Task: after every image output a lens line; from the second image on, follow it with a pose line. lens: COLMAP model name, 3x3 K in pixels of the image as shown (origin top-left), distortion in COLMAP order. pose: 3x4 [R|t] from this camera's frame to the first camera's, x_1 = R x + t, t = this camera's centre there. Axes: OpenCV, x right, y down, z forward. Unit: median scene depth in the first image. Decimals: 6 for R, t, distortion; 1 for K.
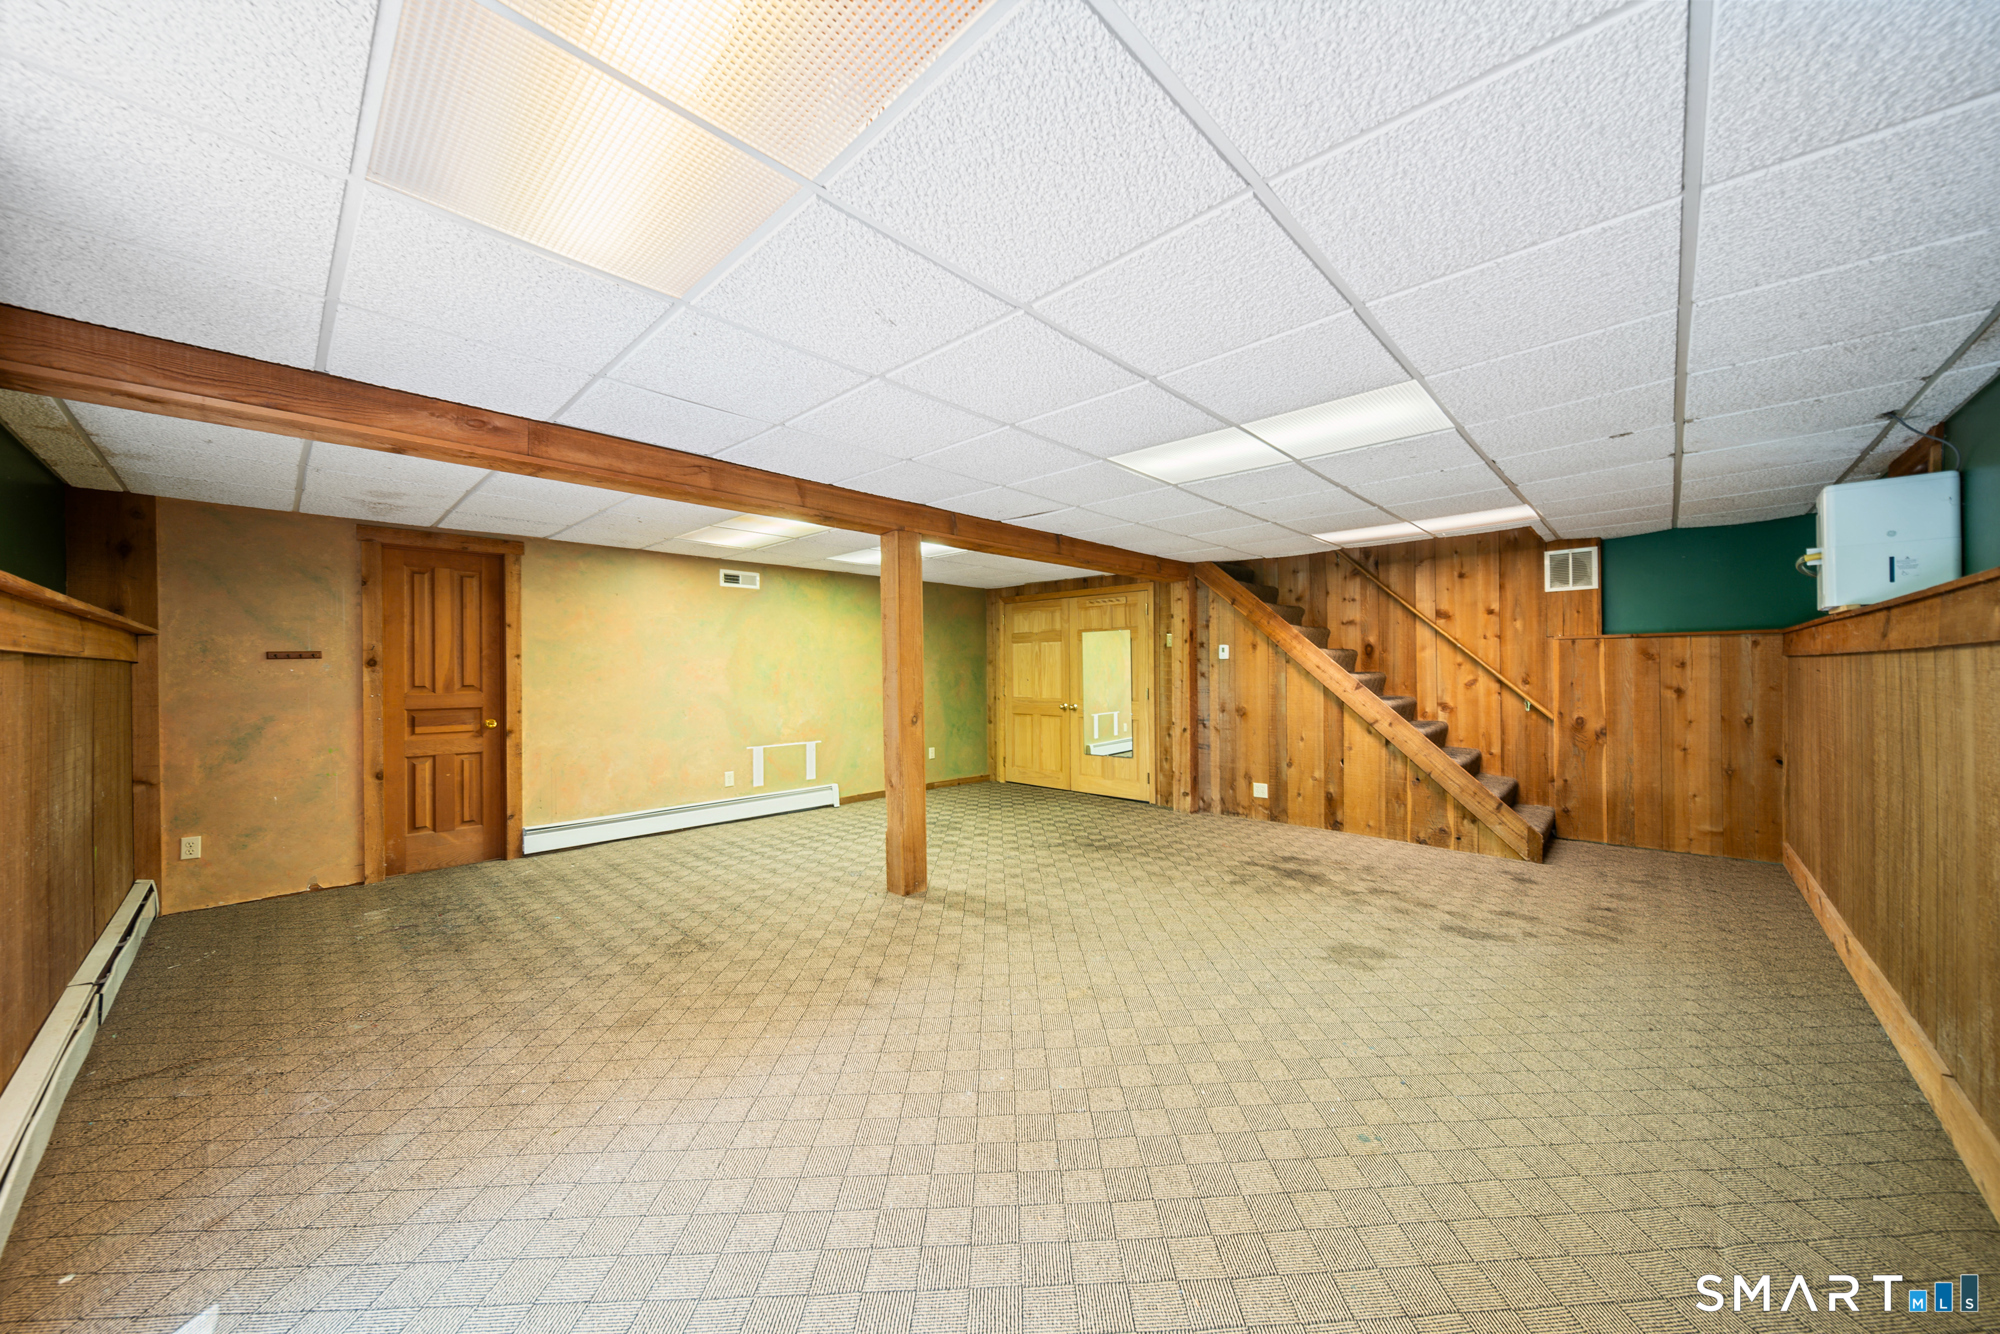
lens RADIAL K [[701.2, 0, 989.3], [0, 701.2, 673.4], [0, 0, 1]] dist [-0.000586, -0.000420]
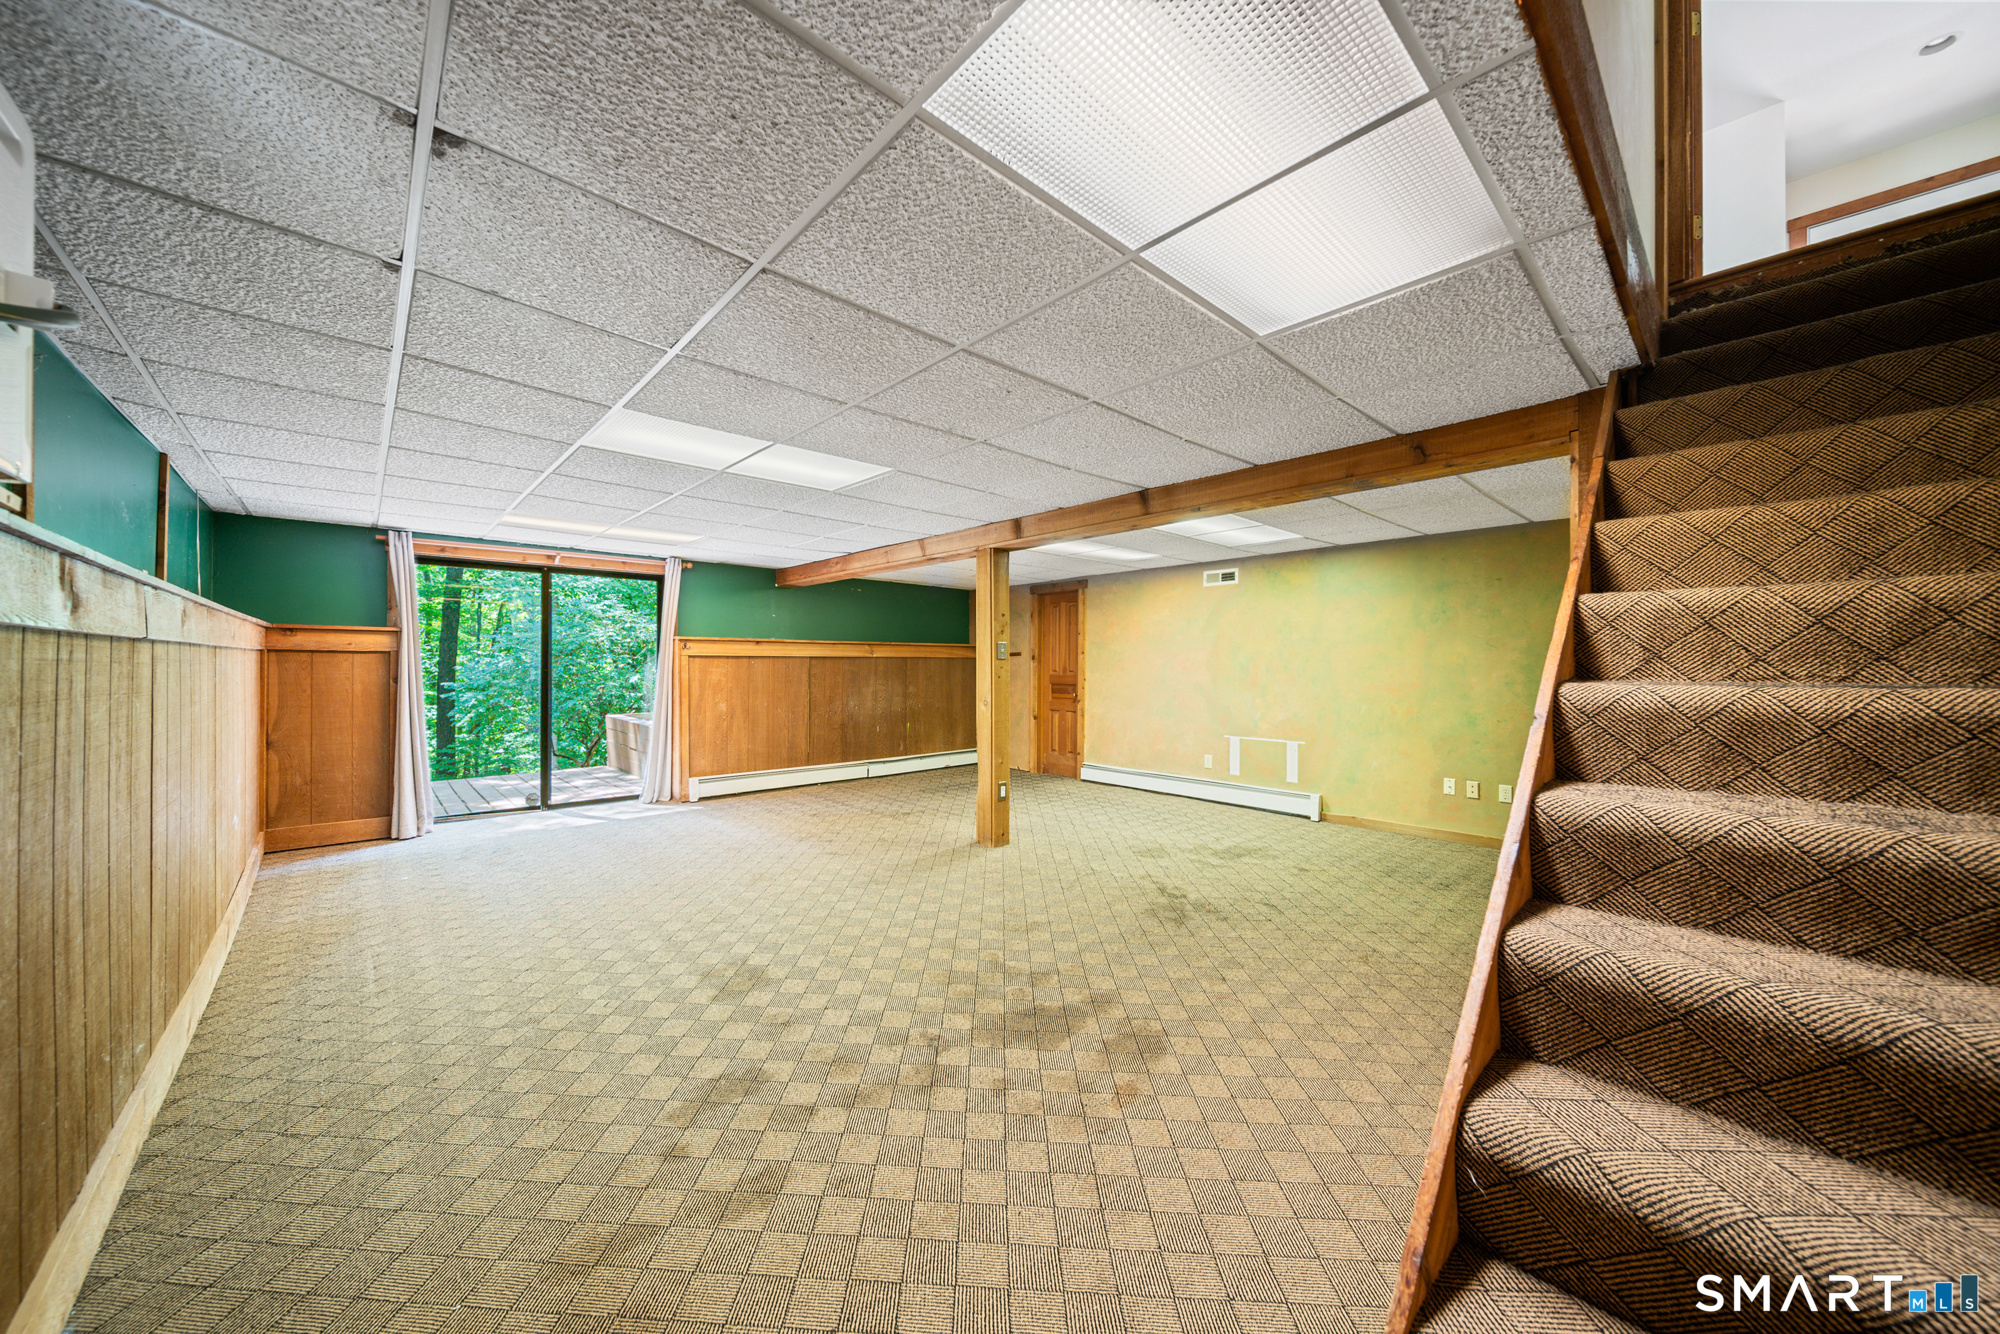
lens RADIAL K [[701.2, 0, 990.8], [0, 701.2, 660.1], [0, 0, 1]] dist [-0.000586, -0.000420]
pose [[-0.068114, -0.000975, -0.997677, 1.071635], [-0.006964, 0.999976, -0.000501, -0.006767], [0.997653, 0.006913, -0.068119, 1.058953]]
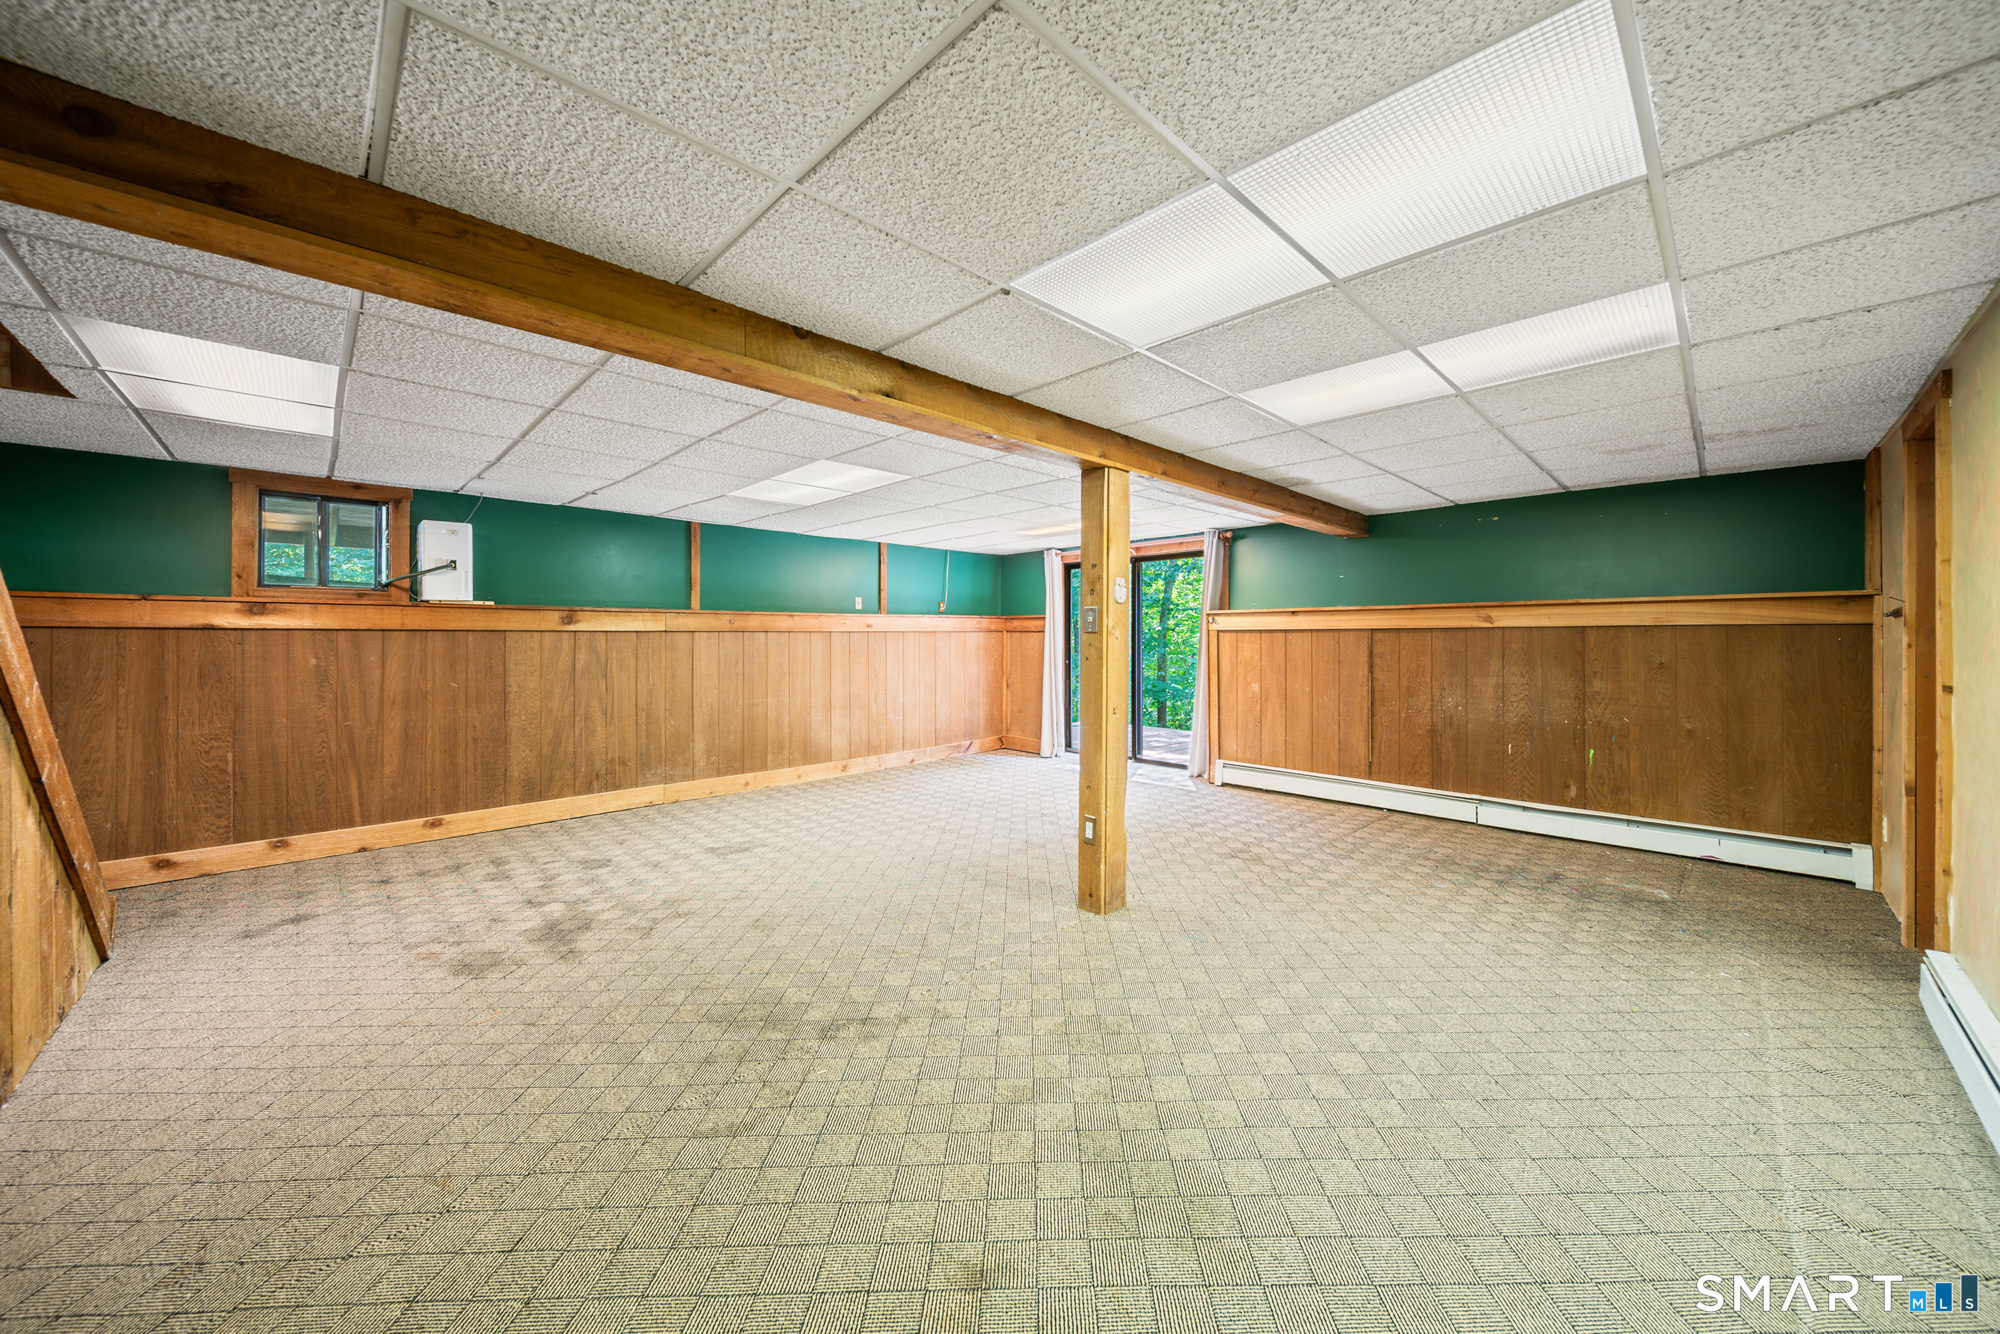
lens RADIAL K [[701.2, 0, 987.8], [0, 701.2, 636.2], [0, 0, 1]] dist [-0.000586, -0.000420]
pose [[-0.999032, 0.006672, 0.043486, -0.021489], [0.006790, 0.999974, 0.002564, -0.007892], [-0.043468, 0.002857, -0.999051, 1.787721]]
